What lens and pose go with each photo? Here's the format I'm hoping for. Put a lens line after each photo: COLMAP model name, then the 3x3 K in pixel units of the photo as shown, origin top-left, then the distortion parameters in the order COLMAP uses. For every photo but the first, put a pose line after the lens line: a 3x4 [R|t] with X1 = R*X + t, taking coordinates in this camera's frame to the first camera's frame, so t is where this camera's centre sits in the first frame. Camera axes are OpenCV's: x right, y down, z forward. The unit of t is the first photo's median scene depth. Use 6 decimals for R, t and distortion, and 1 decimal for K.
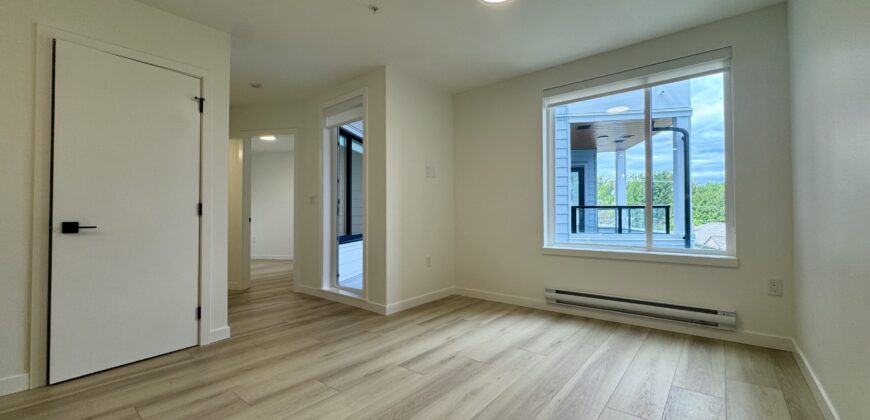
lens RADIAL K [[349.7, 0, 435.0], [0, 349.7, 210.0], [0, 0, 1]] dist [-0.000287, -0.000087]
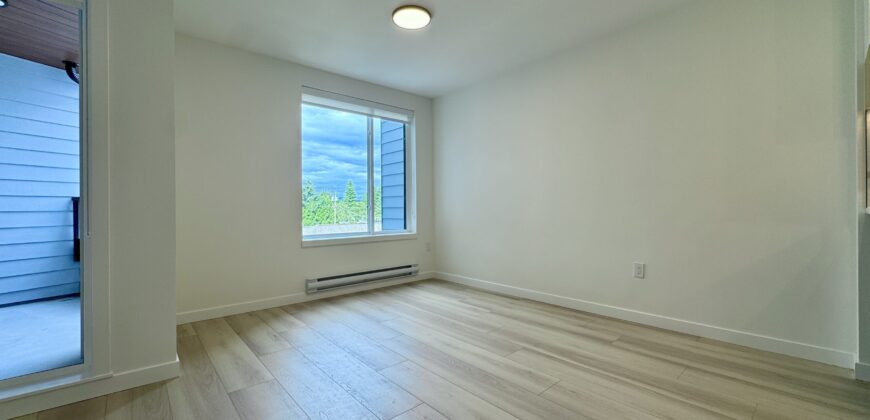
lens RADIAL K [[349.7, 0, 435.0], [0, 349.7, 210.0], [0, 0, 1]] dist [-0.000287, -0.000087]
pose [[0.163266, 0.003402, 0.986576, -0.709906], [-0.006425, 0.999977, -0.002385, 0.020339], [-0.986561, -0.005950, 0.163284, 0.514467]]
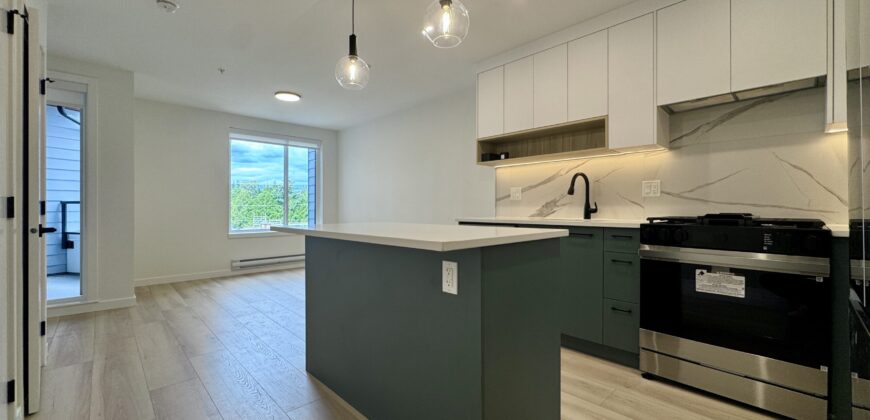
lens RADIAL K [[349.7, 0, 435.0], [0, 349.7, 210.0], [0, 0, 1]] dist [-0.000287, -0.000087]
pose [[0.118518, 0.002185, 0.992950, -1.195733], [-0.016663, 0.999861, -0.000211, -0.009670], [-0.992812, -0.016520, 0.118538, -0.046613]]
